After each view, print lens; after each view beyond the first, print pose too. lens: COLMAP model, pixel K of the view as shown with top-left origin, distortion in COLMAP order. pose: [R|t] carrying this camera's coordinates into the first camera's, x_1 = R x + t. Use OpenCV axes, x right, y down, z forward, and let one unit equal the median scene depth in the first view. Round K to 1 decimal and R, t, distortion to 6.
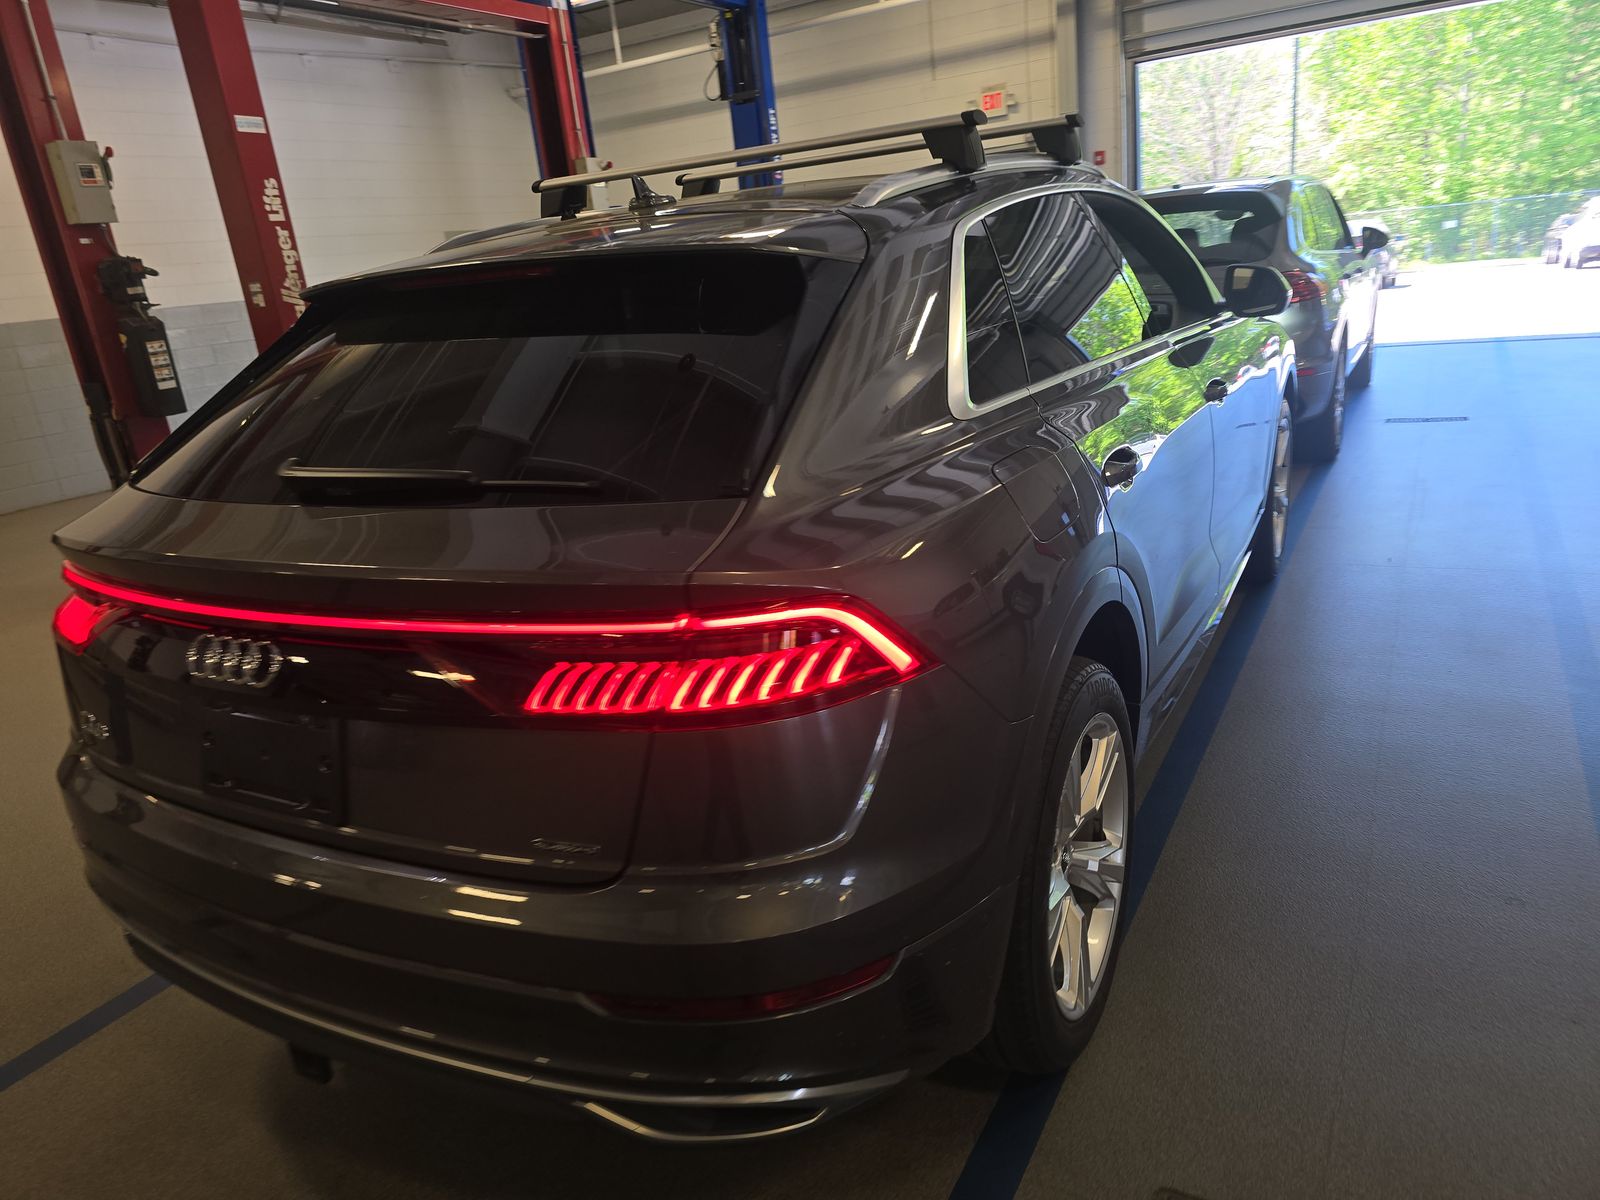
lens RADIAL K [[1042.7, 0, 796.6], [0, 1042.7, 590.0], [0, 0, 1]] dist [0.041568, -0.029431]
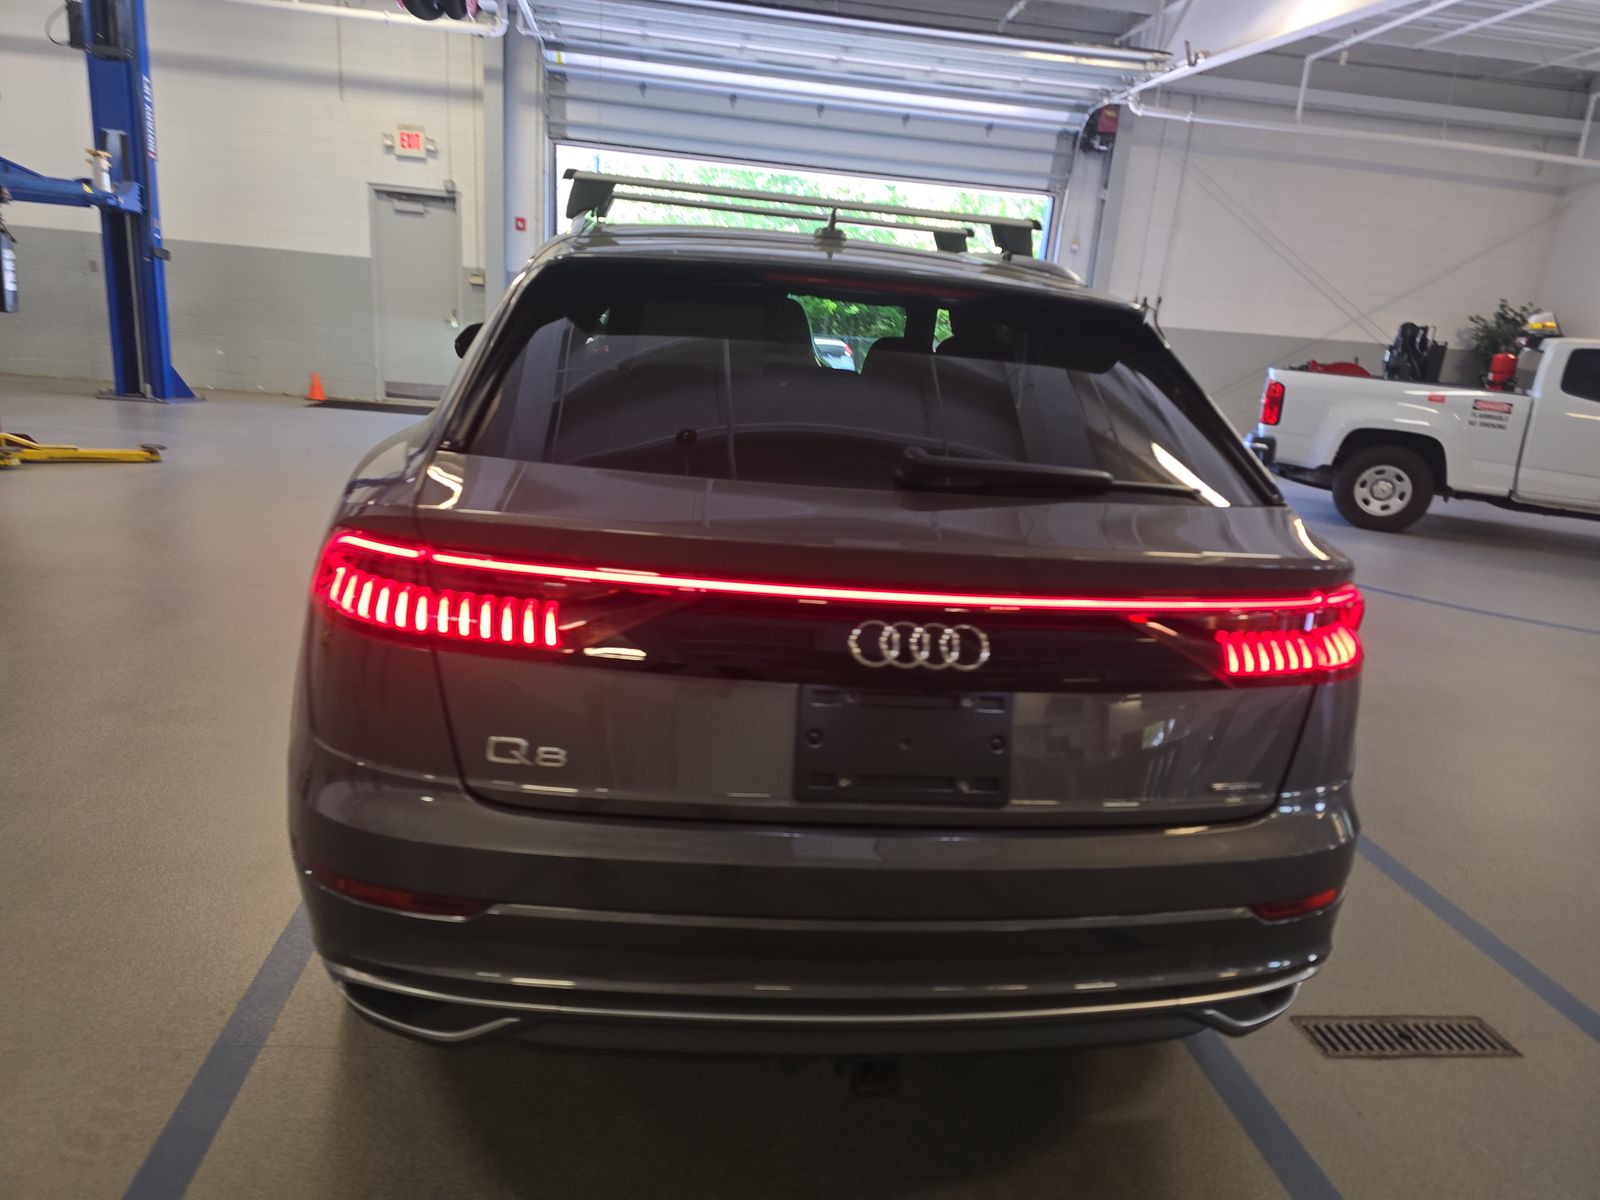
lens RADIAL K [[1042.7, 0, 798.8], [0, 1042.7, 595.5], [0, 0, 1]] dist [0.041568, -0.029431]
pose [[0.796425, 0.010498, 0.604646, -0.115231], [0.020304, 0.998821, -0.044087, 0.005832], [-0.604396, 0.047389, 0.795273, 0.028529]]
